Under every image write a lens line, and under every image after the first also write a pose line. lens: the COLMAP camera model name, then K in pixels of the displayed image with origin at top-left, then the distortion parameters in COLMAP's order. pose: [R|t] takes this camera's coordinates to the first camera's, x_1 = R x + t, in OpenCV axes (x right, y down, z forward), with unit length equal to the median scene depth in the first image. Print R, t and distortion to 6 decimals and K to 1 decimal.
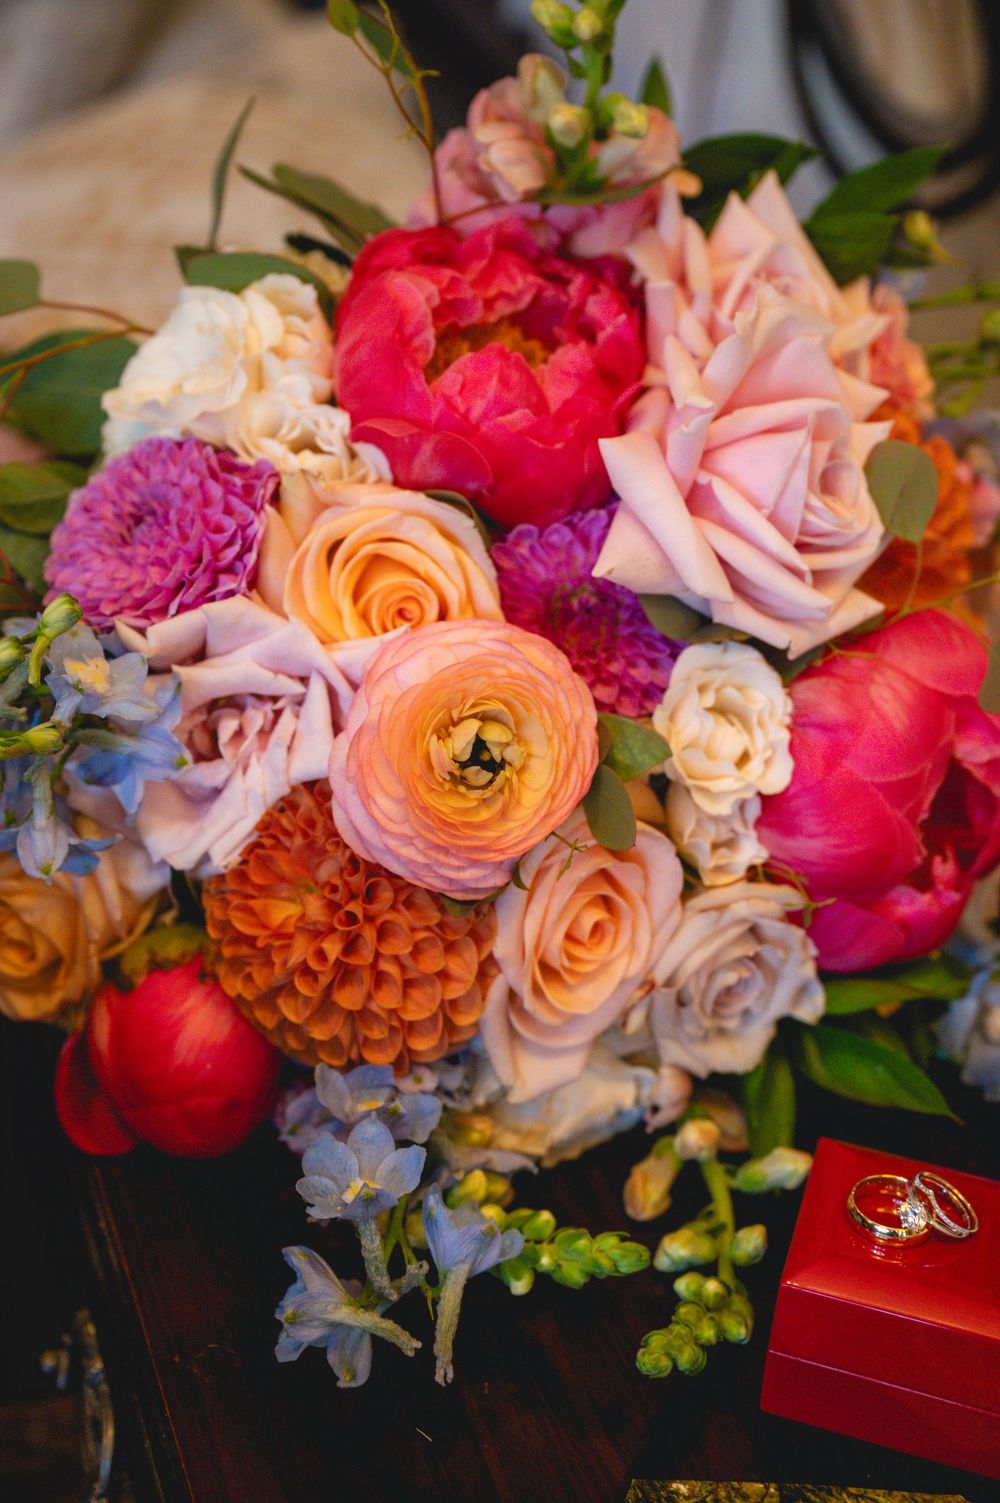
lens RADIAL K [[2242.7, 0, 500.5], [0, 2242.7, 835.4], [0, 0, 1]] dist [0.080746, 0.042813]
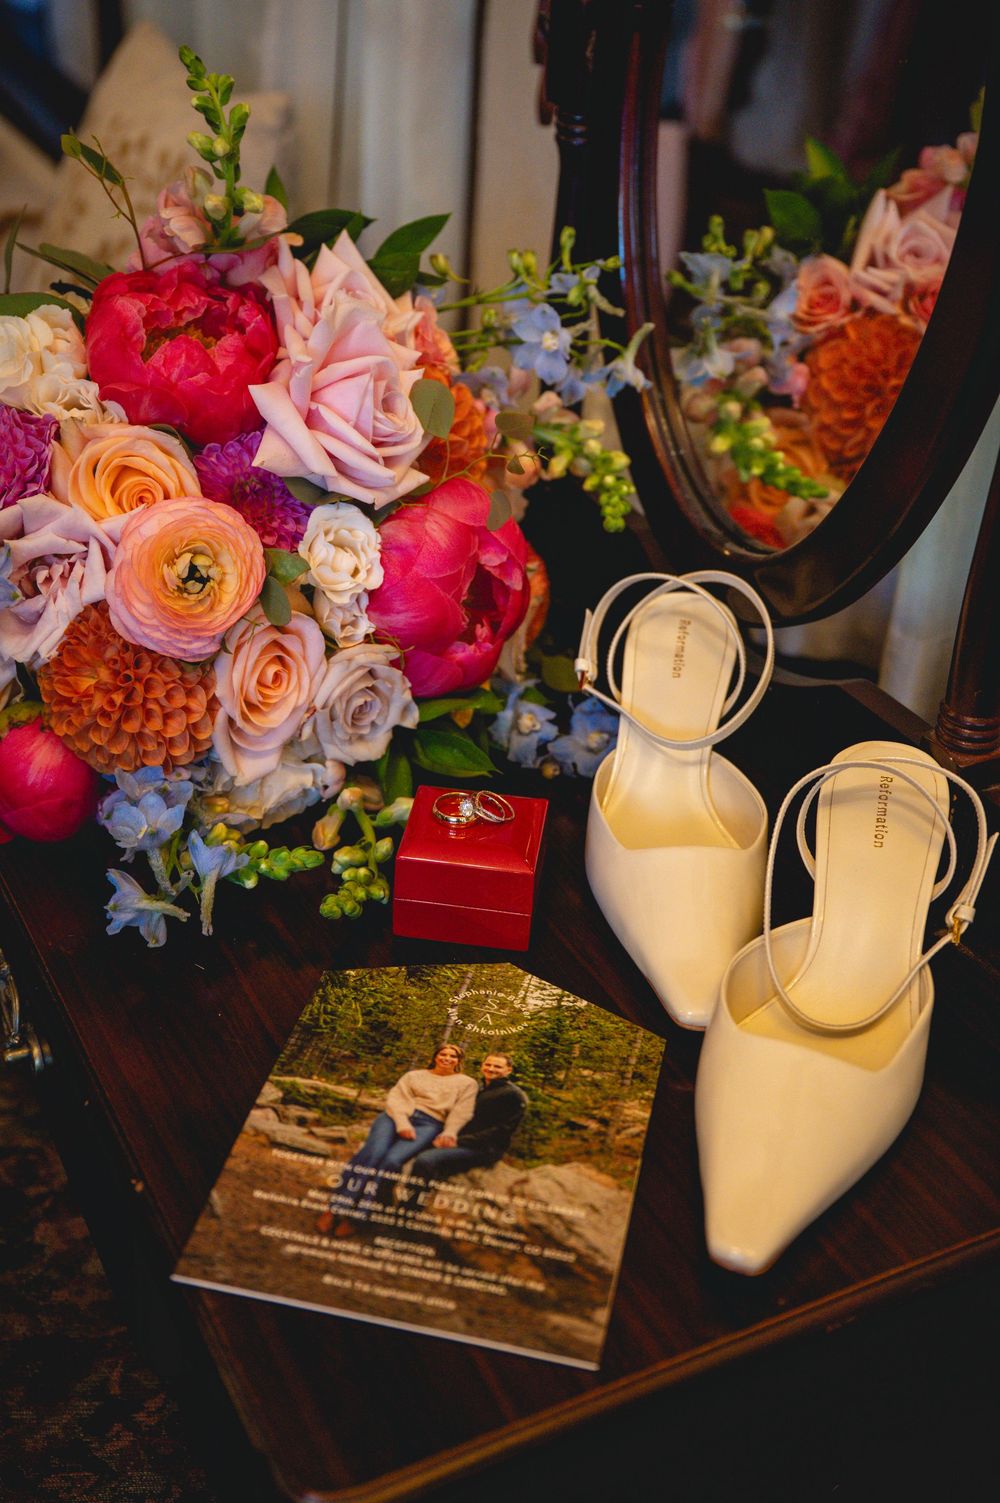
lens RADIAL K [[1521.4, 0, 465.9], [0, 1521.4, 748.6], [0, 0, 1]] dist [-0.004309, -0.001428]
pose [[0.986442, -0.097668, 0.131887, 0.026632], [0.094479, 0.995068, 0.030237, 0.073609], [-0.134189, -0.017366, 0.990804, -0.155456]]
